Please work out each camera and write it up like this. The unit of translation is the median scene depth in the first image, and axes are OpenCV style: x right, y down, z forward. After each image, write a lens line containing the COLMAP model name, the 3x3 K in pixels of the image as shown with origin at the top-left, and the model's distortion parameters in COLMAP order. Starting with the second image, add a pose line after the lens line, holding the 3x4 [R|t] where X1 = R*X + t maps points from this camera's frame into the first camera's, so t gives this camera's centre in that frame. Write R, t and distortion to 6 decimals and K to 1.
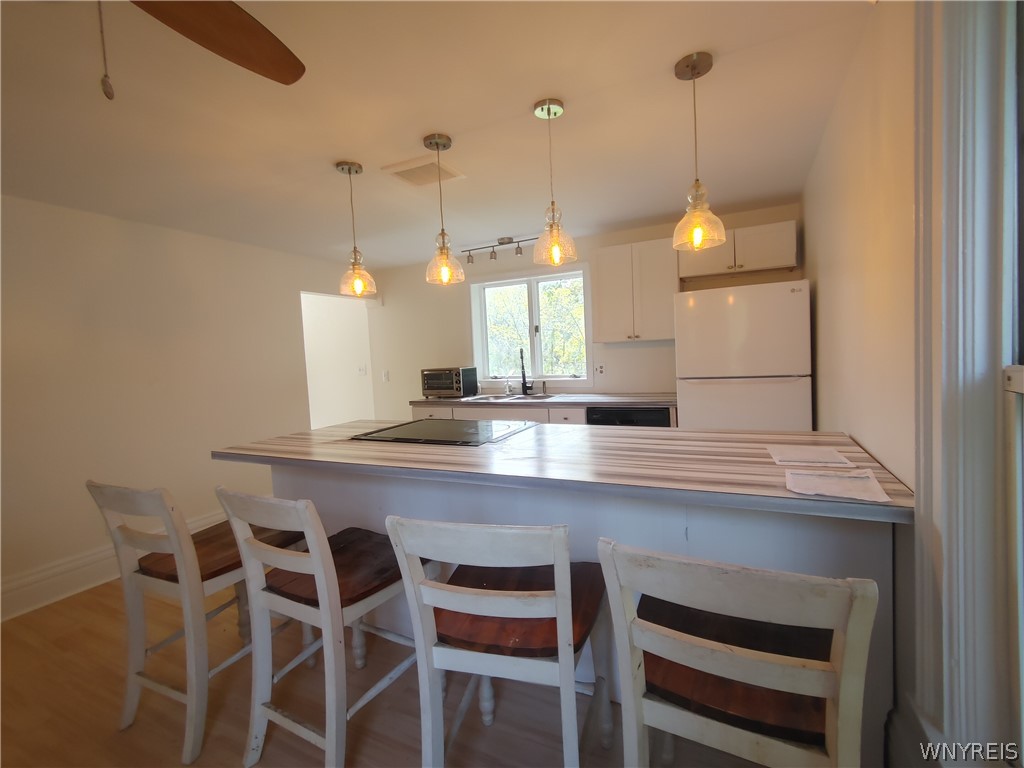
lens RADIAL K [[455.1, 0, 513.6], [0, 455.1, 382.2], [0, 0, 1]] dist [-0.002141, 0.000016]
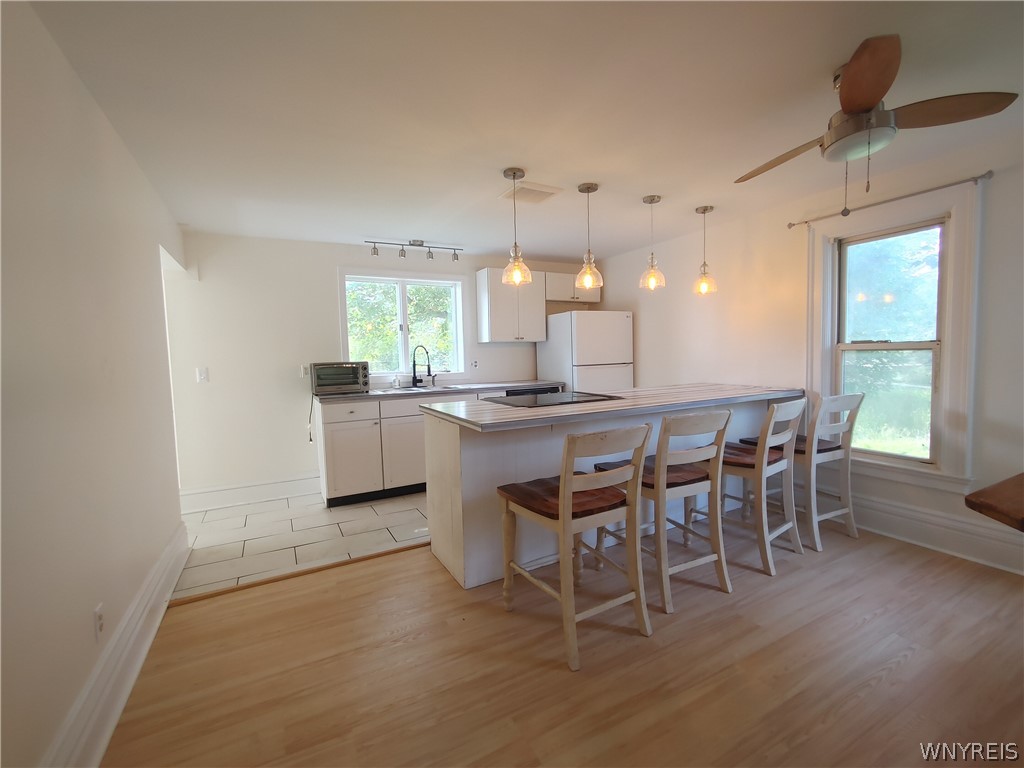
lens RADIAL K [[455.1, 0, 515.3], [0, 455.1, 381.5], [0, 0, 1]] dist [-0.002141, 0.000016]
pose [[0.582978, -0.014566, 0.812357, -0.747131], [0.050550, 0.998553, -0.018372, 0.047206], [-0.810914, 0.051776, 0.582871, 0.196252]]
